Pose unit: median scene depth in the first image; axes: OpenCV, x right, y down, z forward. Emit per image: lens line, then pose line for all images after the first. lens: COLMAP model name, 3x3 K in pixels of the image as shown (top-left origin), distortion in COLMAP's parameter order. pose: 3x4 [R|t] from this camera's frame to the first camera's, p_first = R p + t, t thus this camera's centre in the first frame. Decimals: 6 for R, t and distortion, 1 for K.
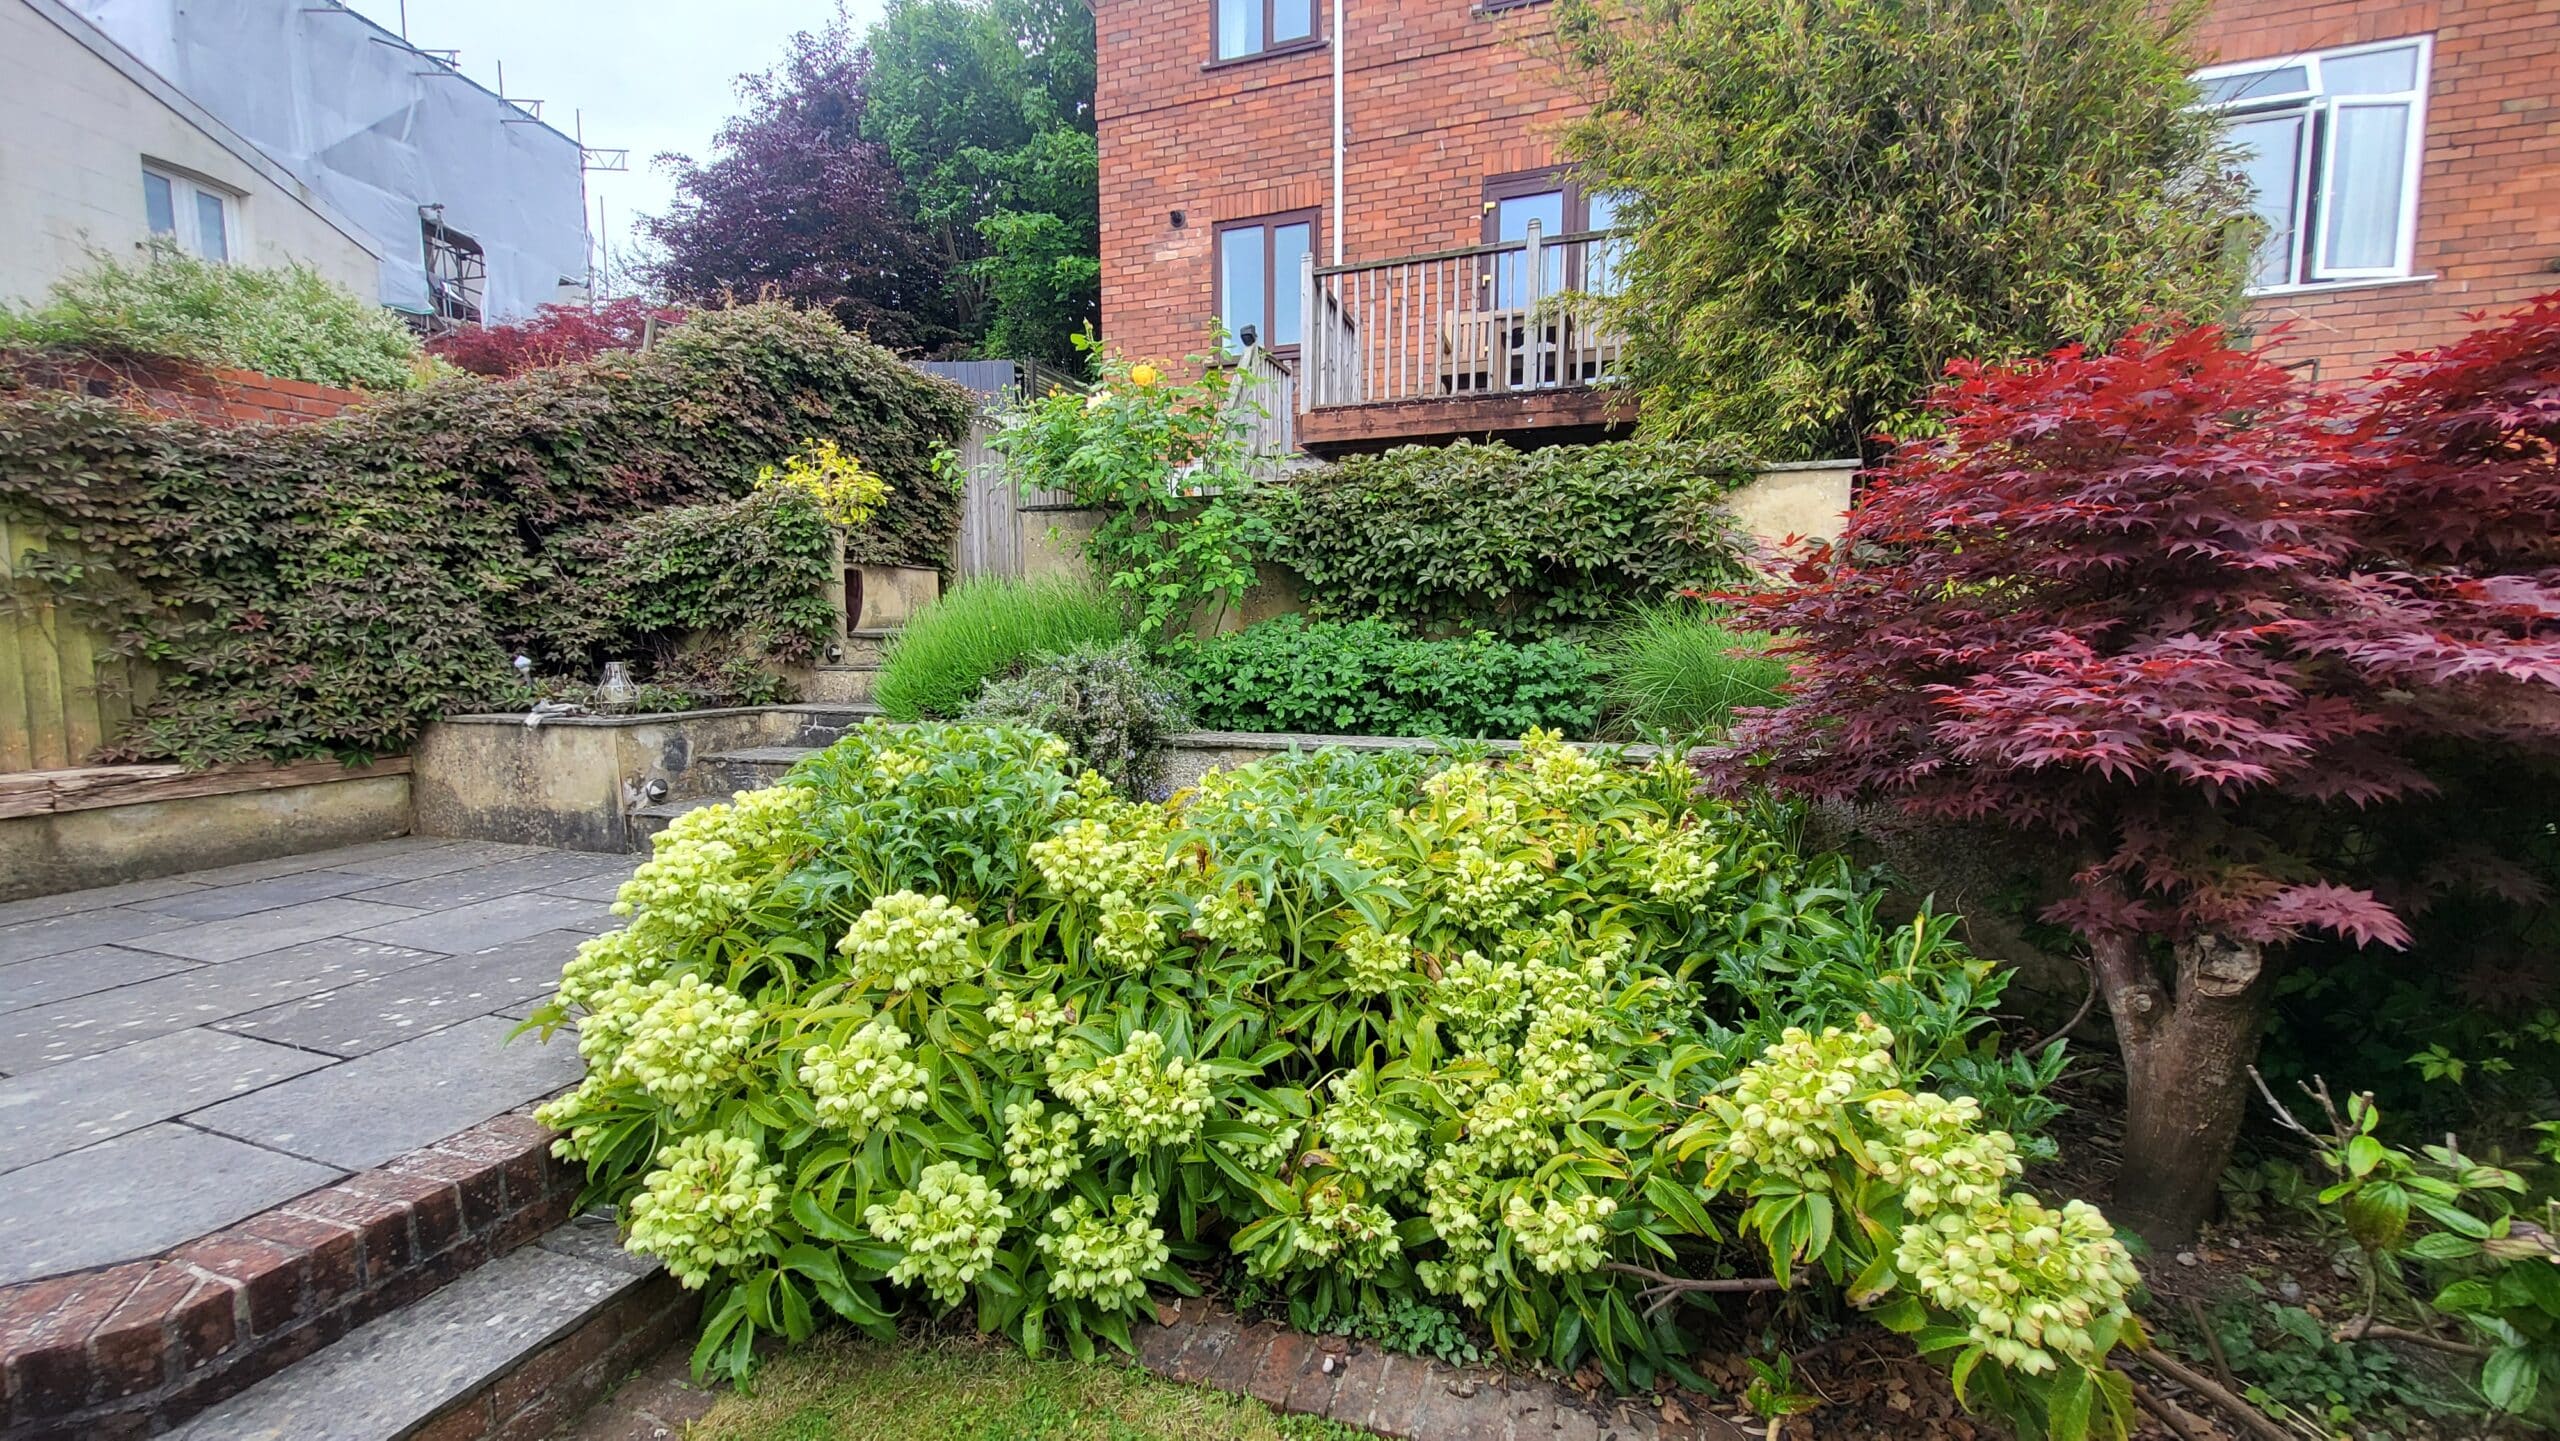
lens RADIAL K [[1020.0, 0, 1280.4], [0, 1020.0, 728.1], [0, 0, 1]] dist [0.020651, 0.000000]
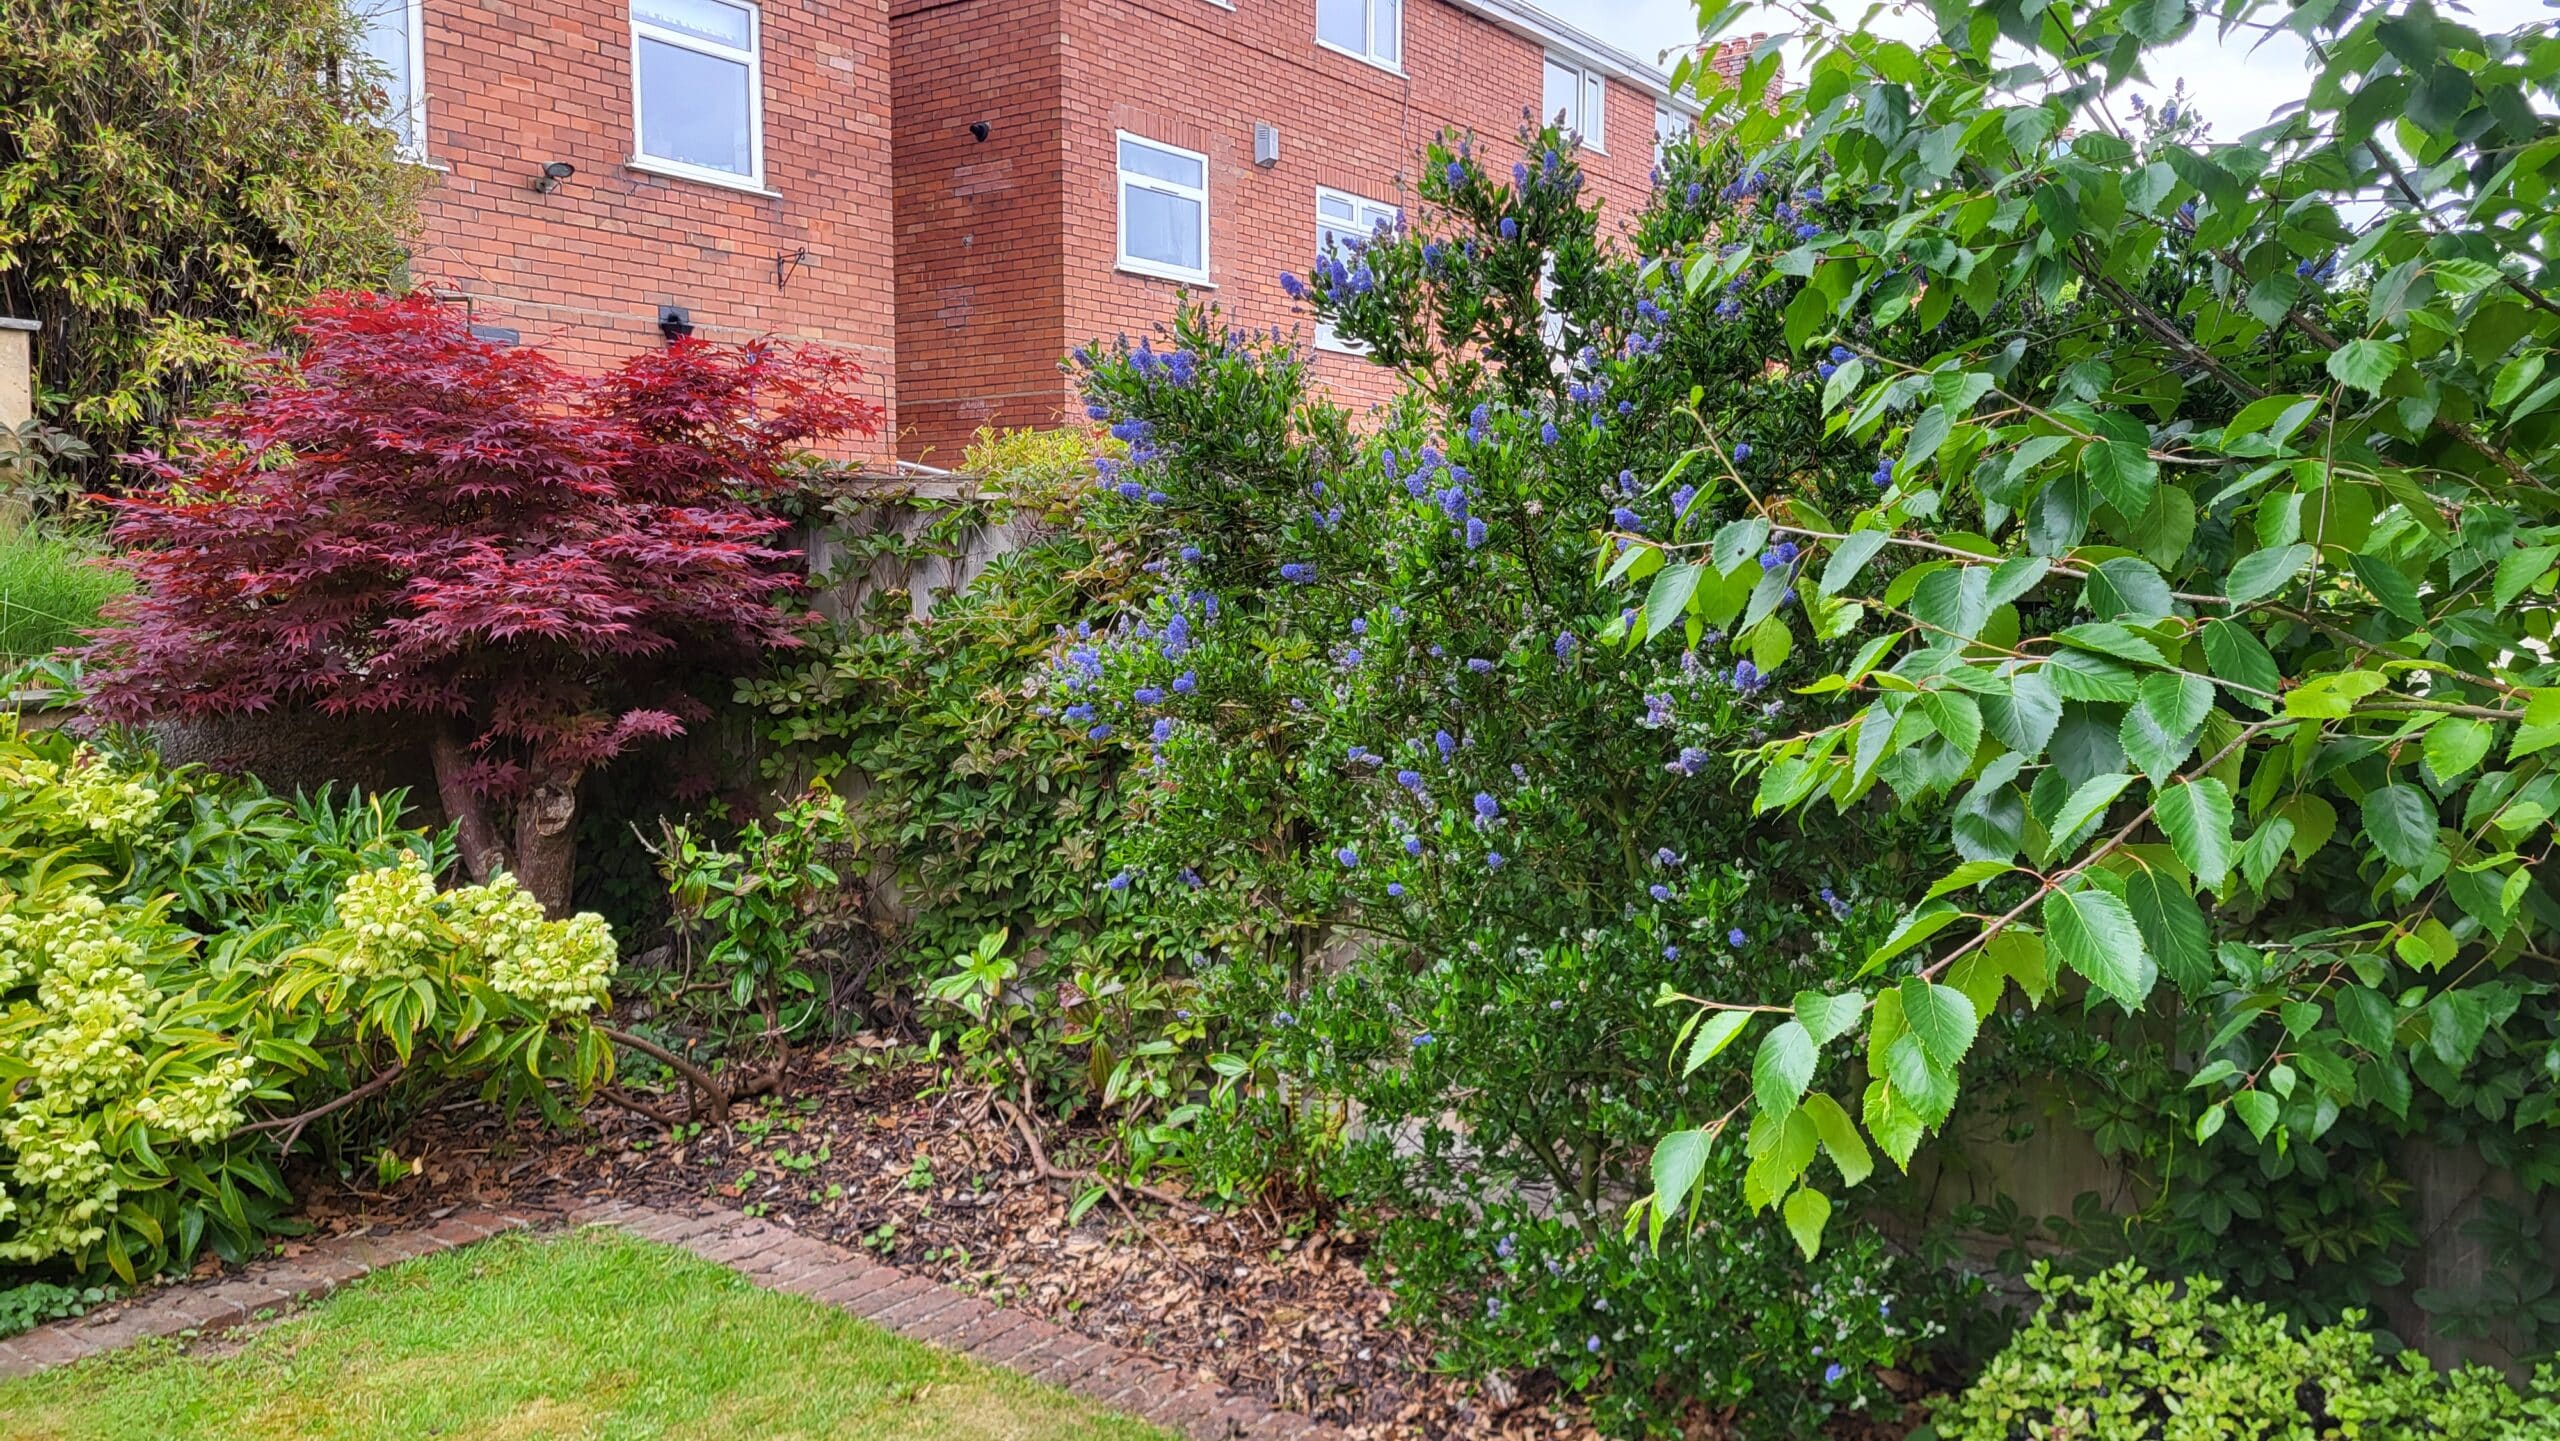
lens RADIAL K [[1849.3, 0, 1323.3], [0, 1849.3, 717.8], [0, 0, 1]] dist [0.049866, -0.061574]
pose [[0.274094, -0.073928, 0.958857, -1.003894], [0.087389, 0.994831, 0.051721, 0.082843], [-0.957724, 0.069618, 0.279137, -0.540814]]
